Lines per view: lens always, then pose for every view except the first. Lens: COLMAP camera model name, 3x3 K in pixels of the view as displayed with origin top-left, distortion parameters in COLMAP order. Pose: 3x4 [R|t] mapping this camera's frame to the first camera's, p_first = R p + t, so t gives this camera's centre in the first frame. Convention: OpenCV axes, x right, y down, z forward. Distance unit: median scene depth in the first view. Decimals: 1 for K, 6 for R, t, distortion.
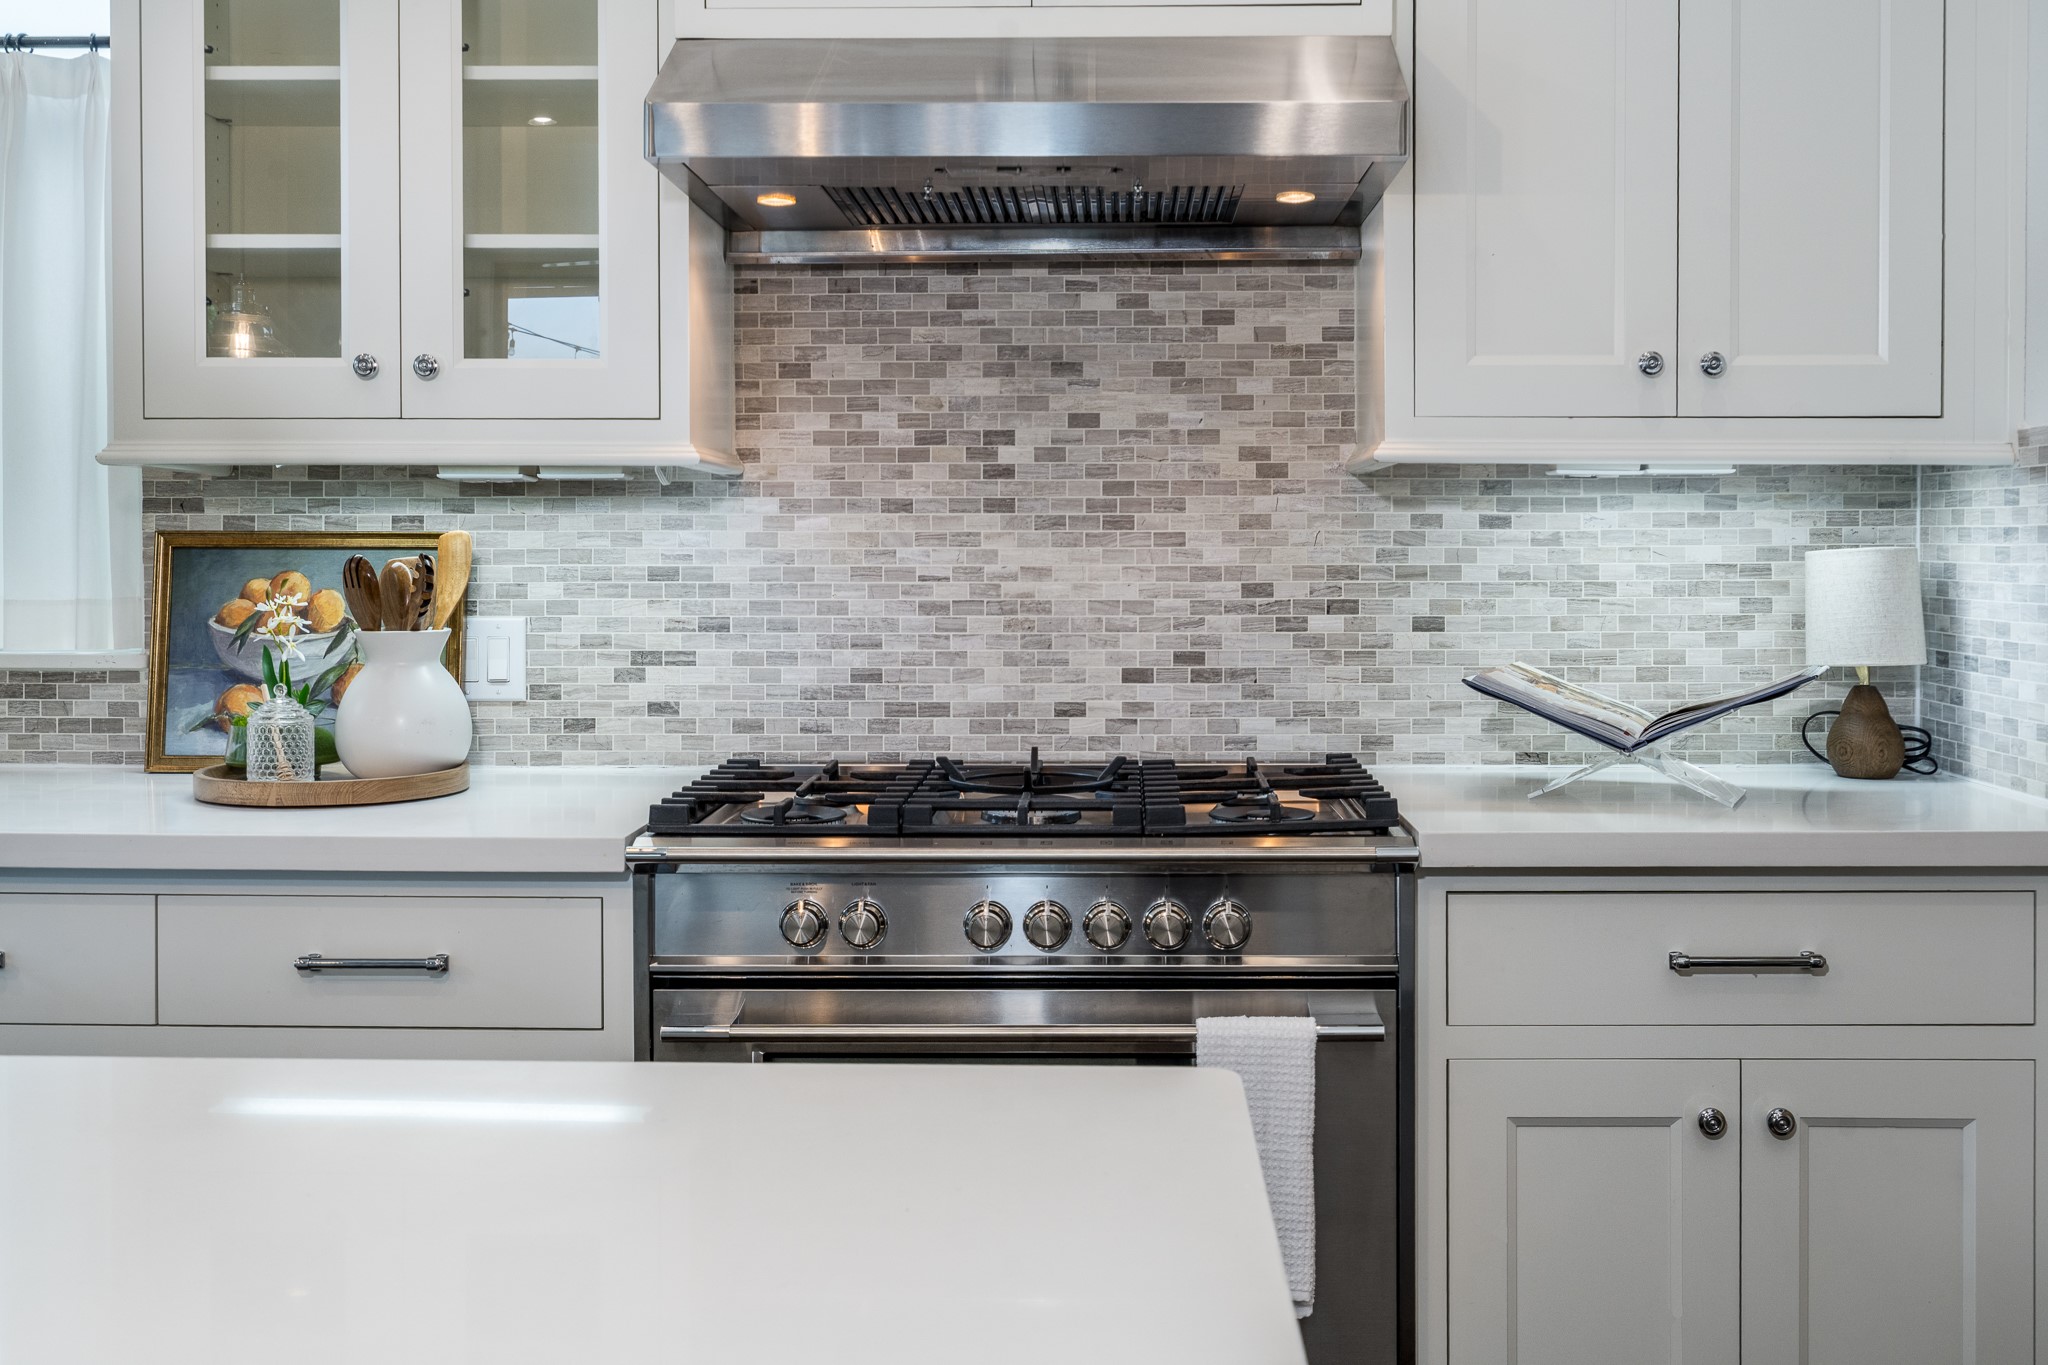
lens RADIAL K [[2075.6, 0, 1070.9], [0, 2075.6, 577.9], [0, 0, 1]] dist [0.002193, 0.002838]
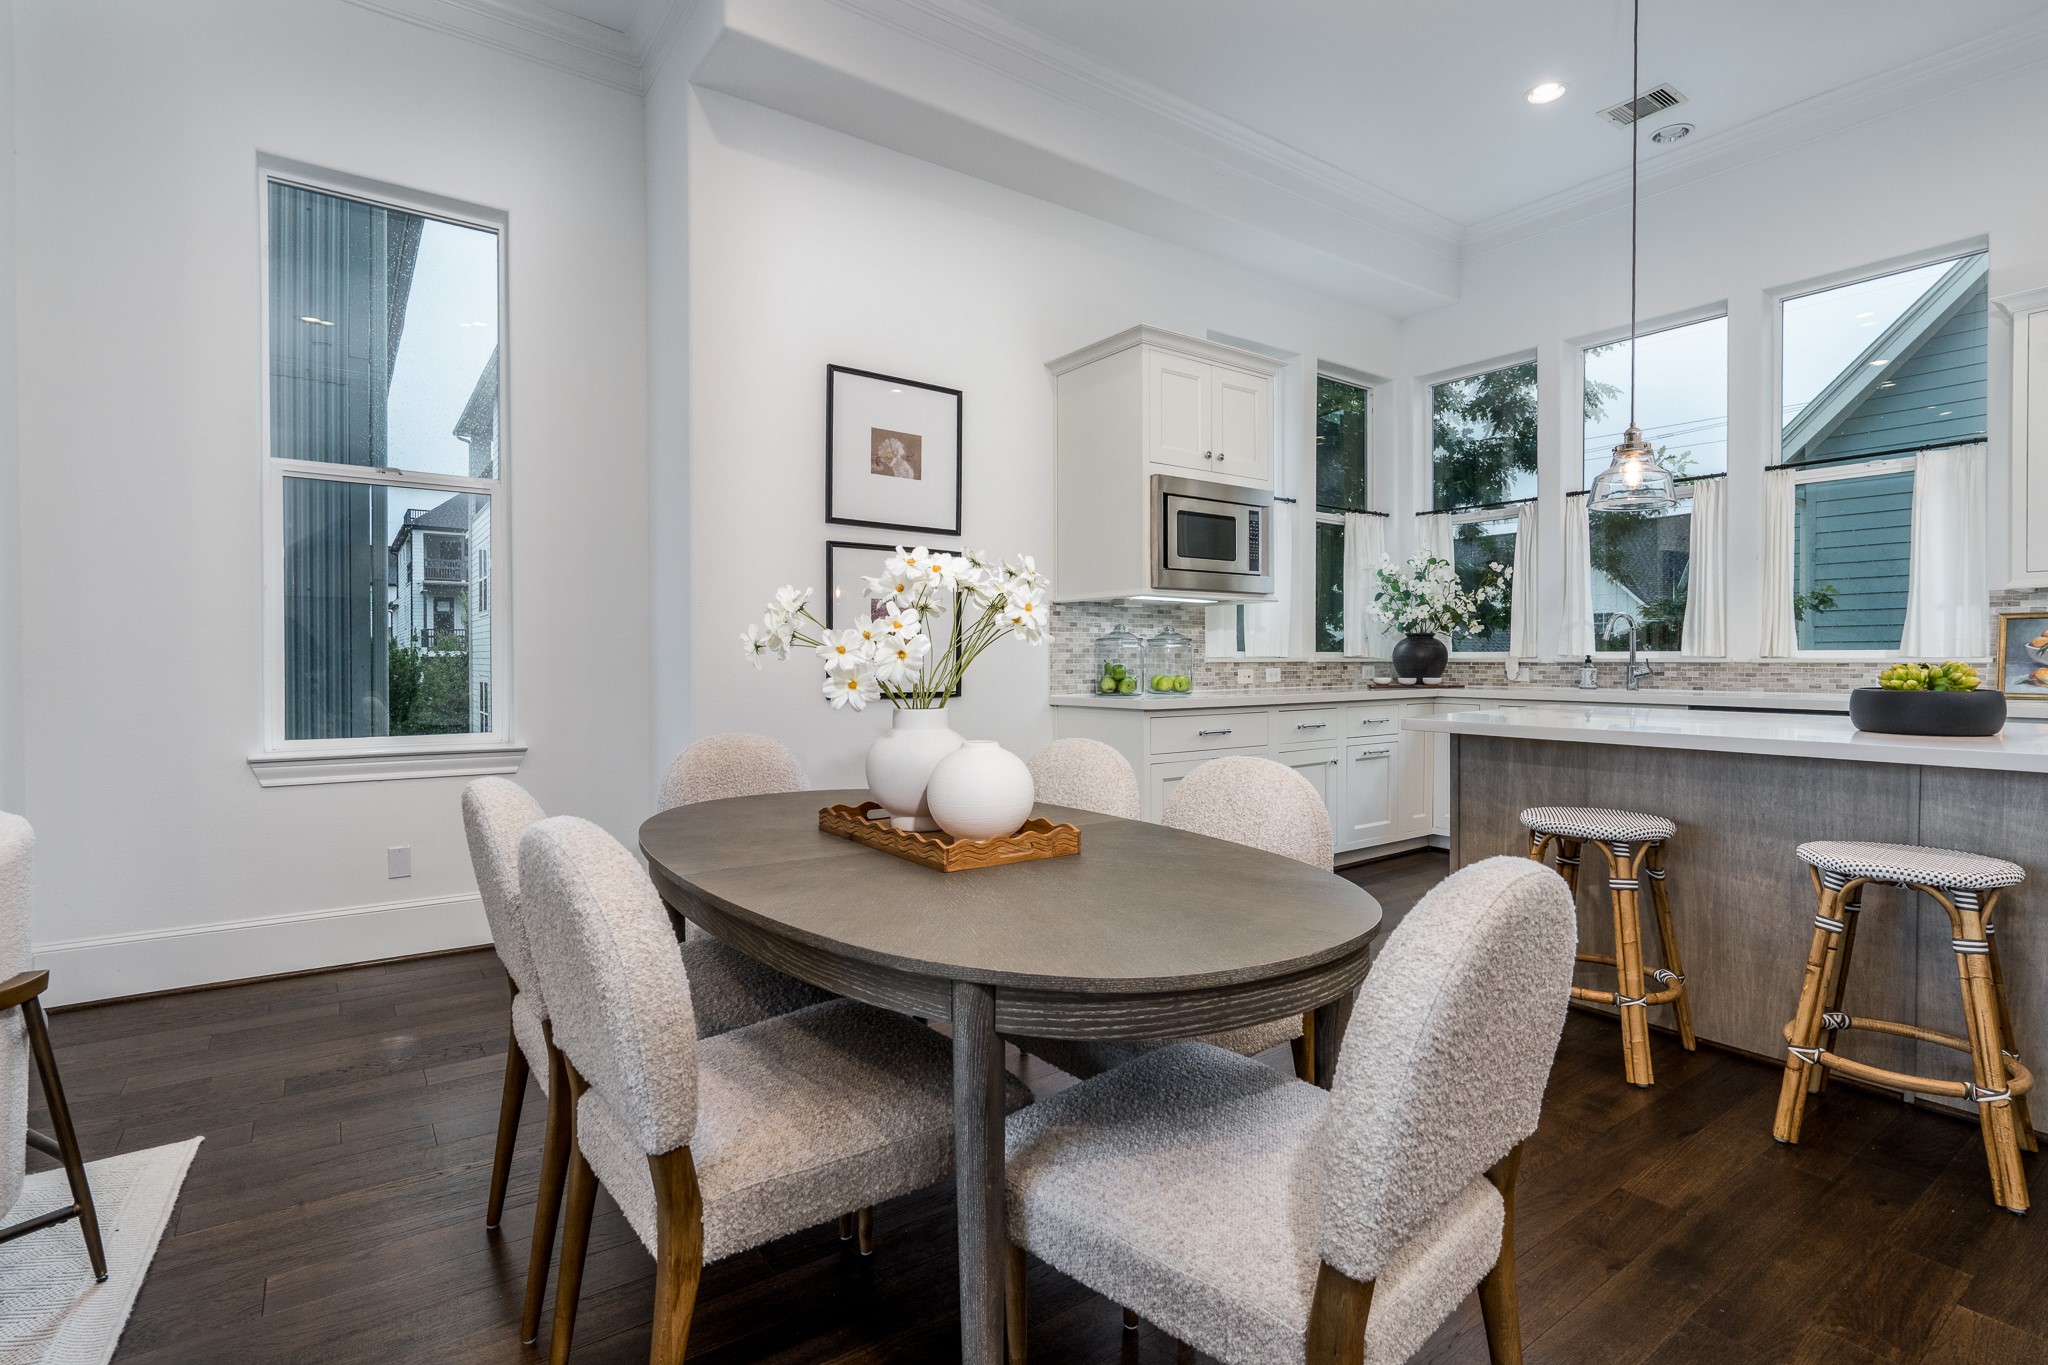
lens RADIAL K [[969.2, 0, 1007.4], [0, 969.2, 668.9], [0, 0, 1]] dist [-0.002433, 0.000472]
pose [[0.587668, 0.005097, -0.809086, -0.169811], [-0.006794, 0.999976, 0.001364, 0.059902], [0.809073, 0.004695, 0.587689, -0.843927]]
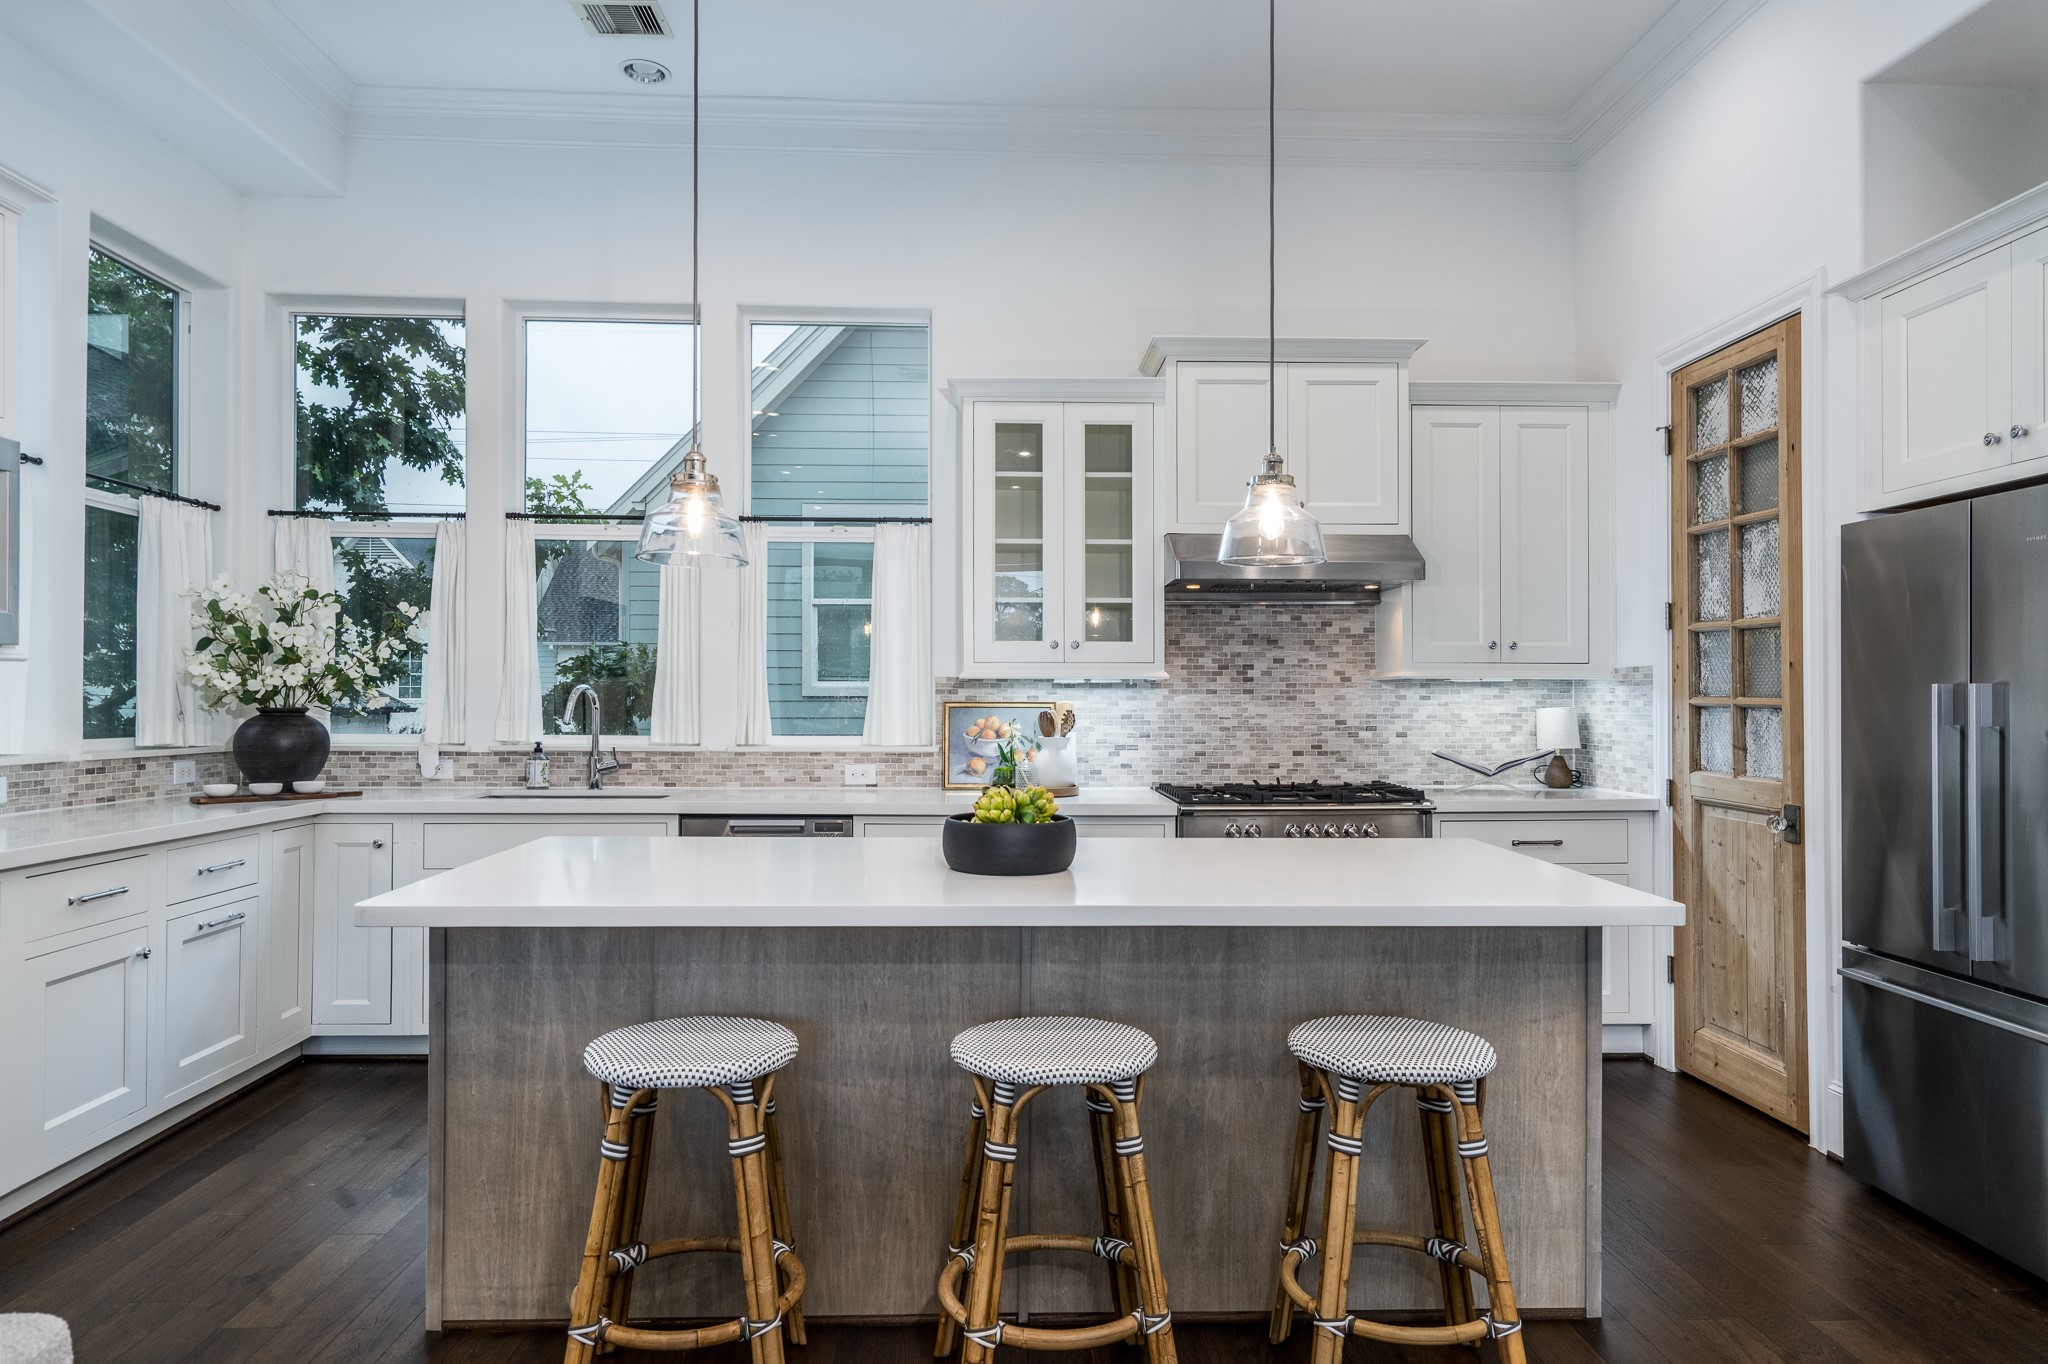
lens RADIAL K [[1254.7, 0, 1036.2], [0, 1254.7, 690.9], [0, 0, 1]] dist [0.009172, 0.000590]
pose [[0.998177, 0.000527, 0.060356, -0.416864], [0.000710, 0.999790, -0.020478, -0.002087], [-0.060354, 0.020484, 0.997967, -0.647470]]
